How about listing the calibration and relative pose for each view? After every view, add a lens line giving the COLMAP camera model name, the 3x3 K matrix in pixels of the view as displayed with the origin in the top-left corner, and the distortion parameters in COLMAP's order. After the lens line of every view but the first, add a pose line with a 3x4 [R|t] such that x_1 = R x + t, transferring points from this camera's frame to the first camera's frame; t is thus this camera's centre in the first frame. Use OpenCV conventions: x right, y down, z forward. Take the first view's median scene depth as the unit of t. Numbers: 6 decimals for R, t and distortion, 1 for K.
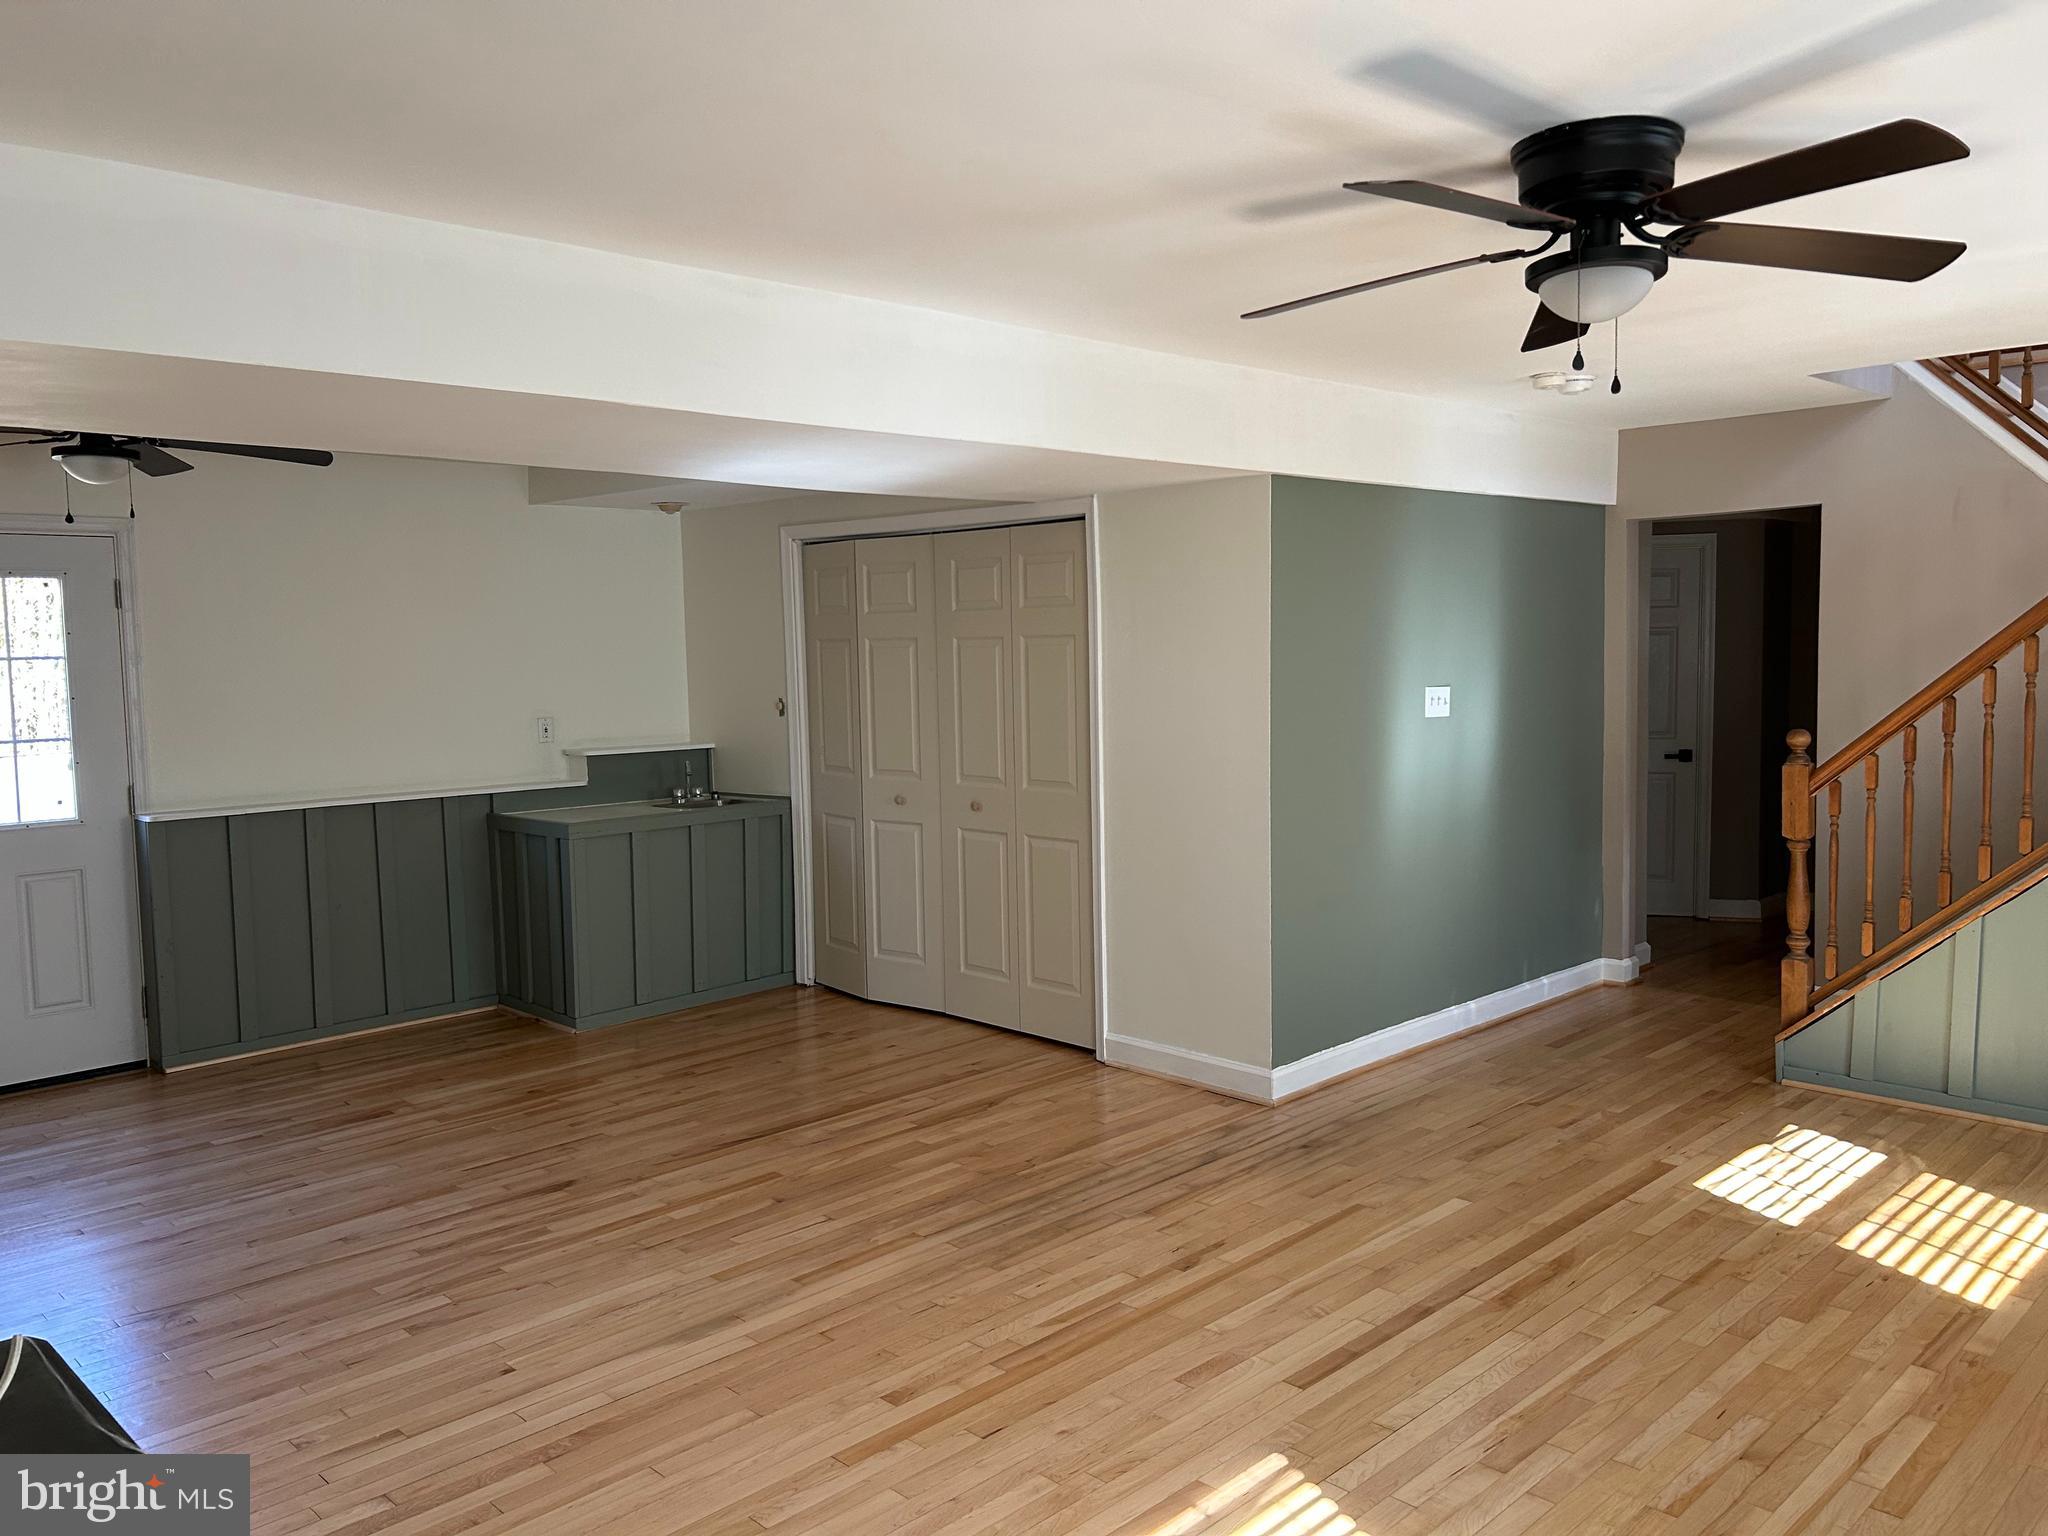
lens RADIAL K [[1560.7, 0, 1031.5], [0, 1560.7, 767.8], [0, 0, 1]] dist [0.058529, -0.054786]
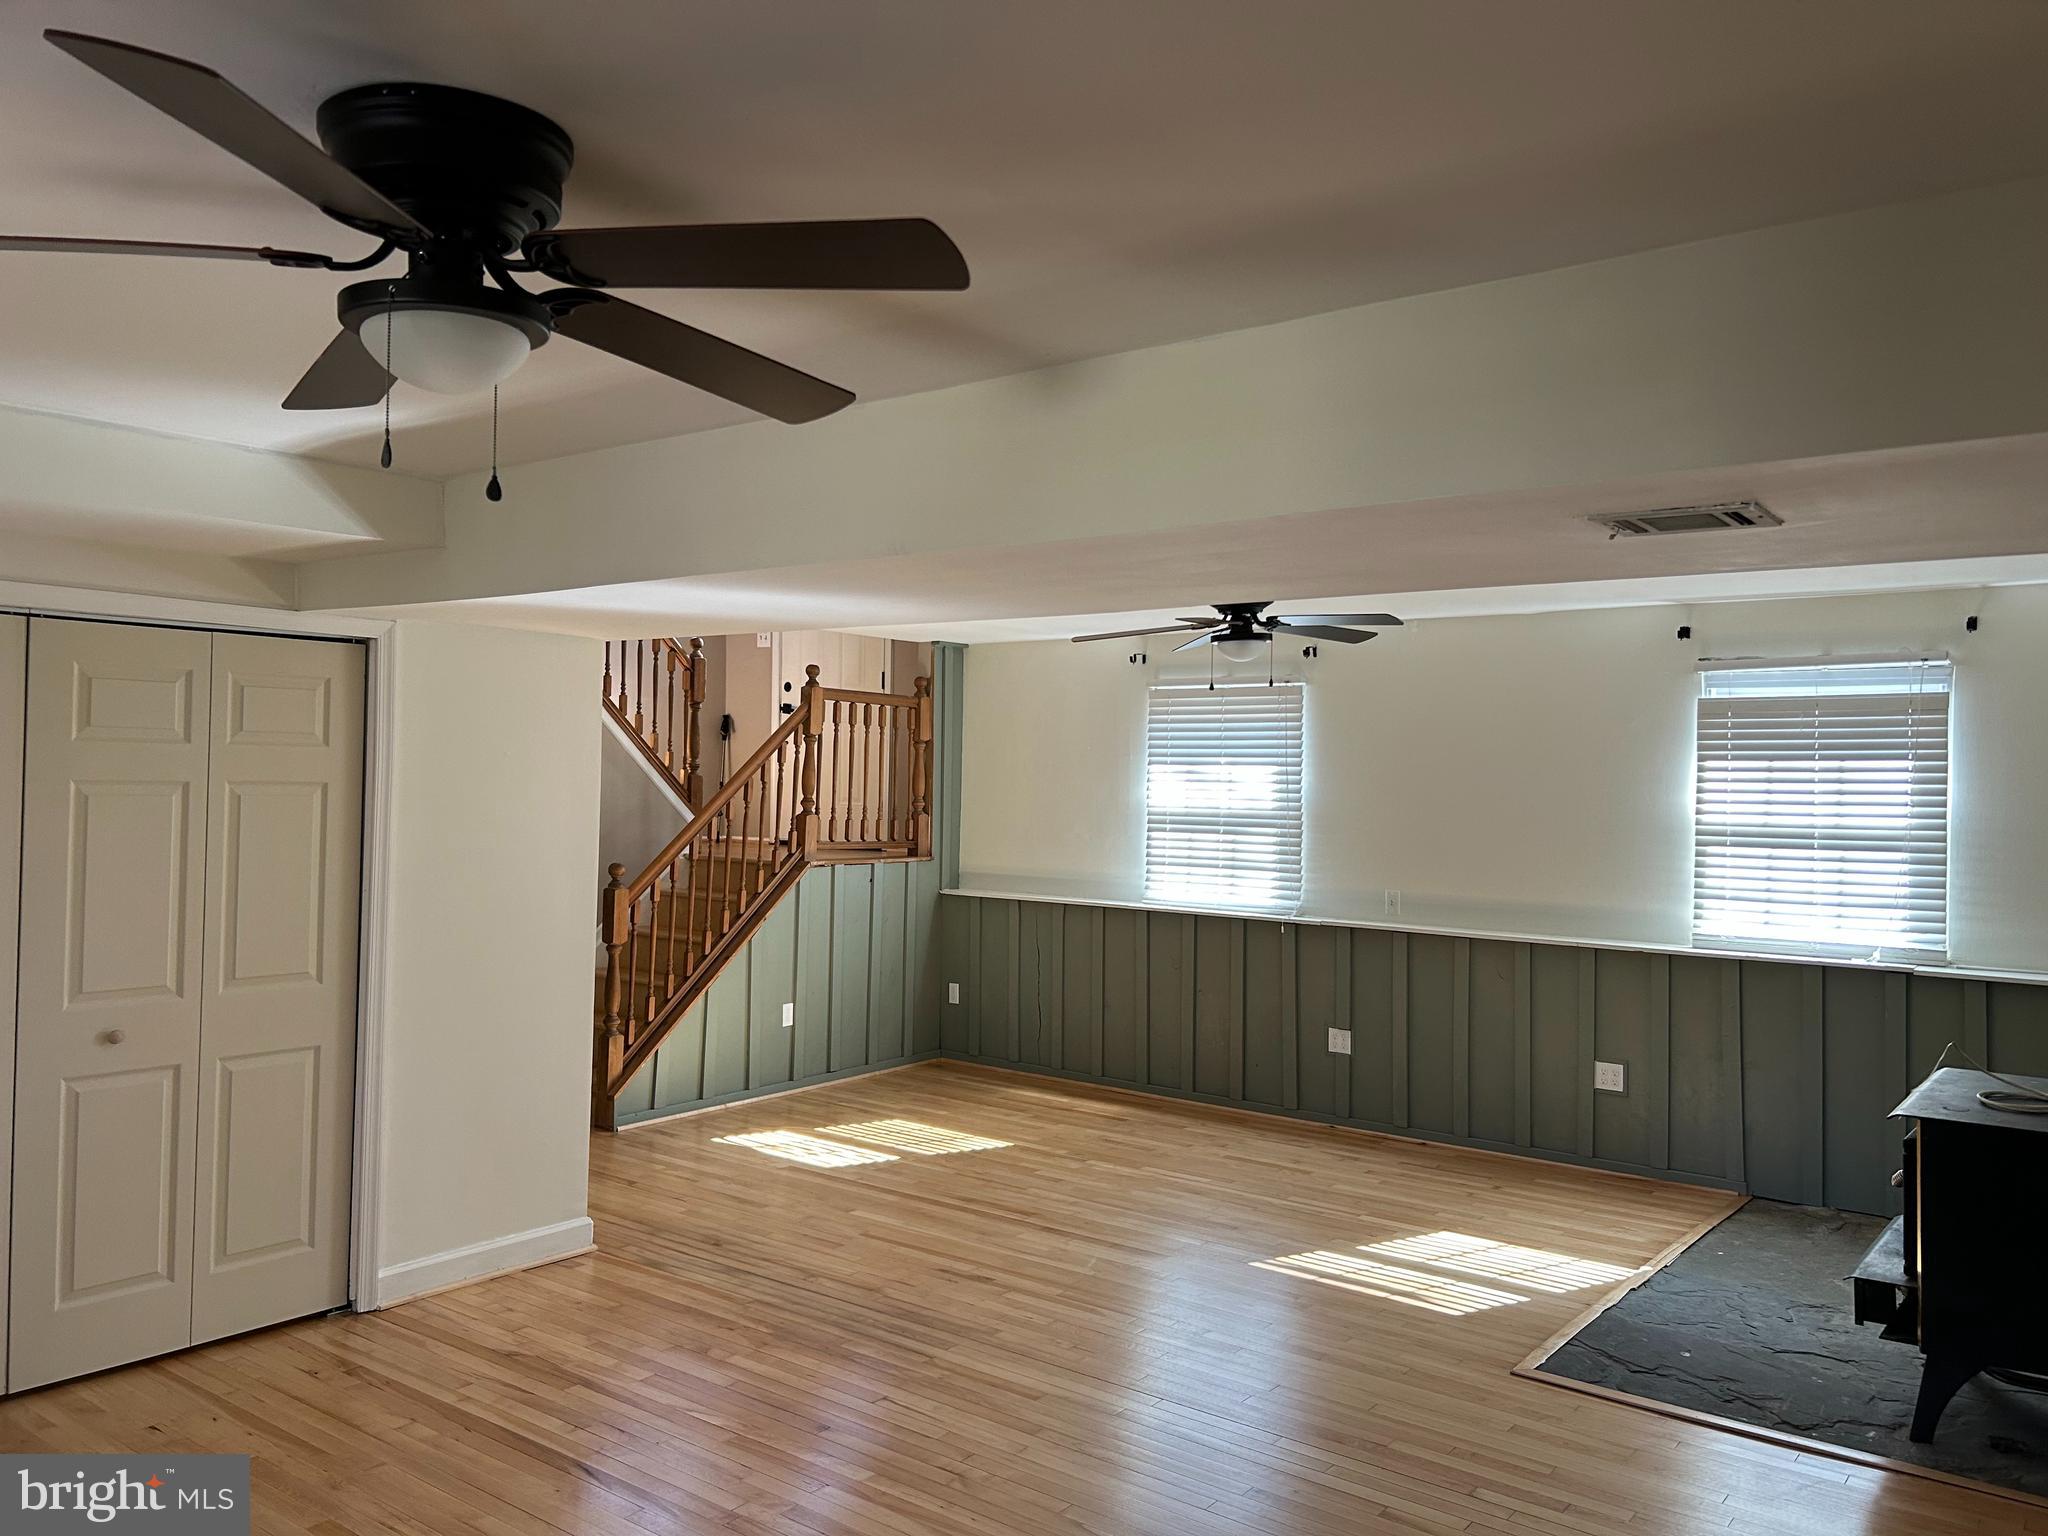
lens RADIAL K [[1560.7, 0, 1030.4], [0, 1560.7, 763.4], [0, 0, 1]] dist [0.058529, -0.054786]
pose [[-0.124172, 0.023481, 0.991983, -0.998053], [0.074665, 0.997107, -0.014256, -0.070085], [-0.989448, 0.072296, -0.125566, 0.913335]]
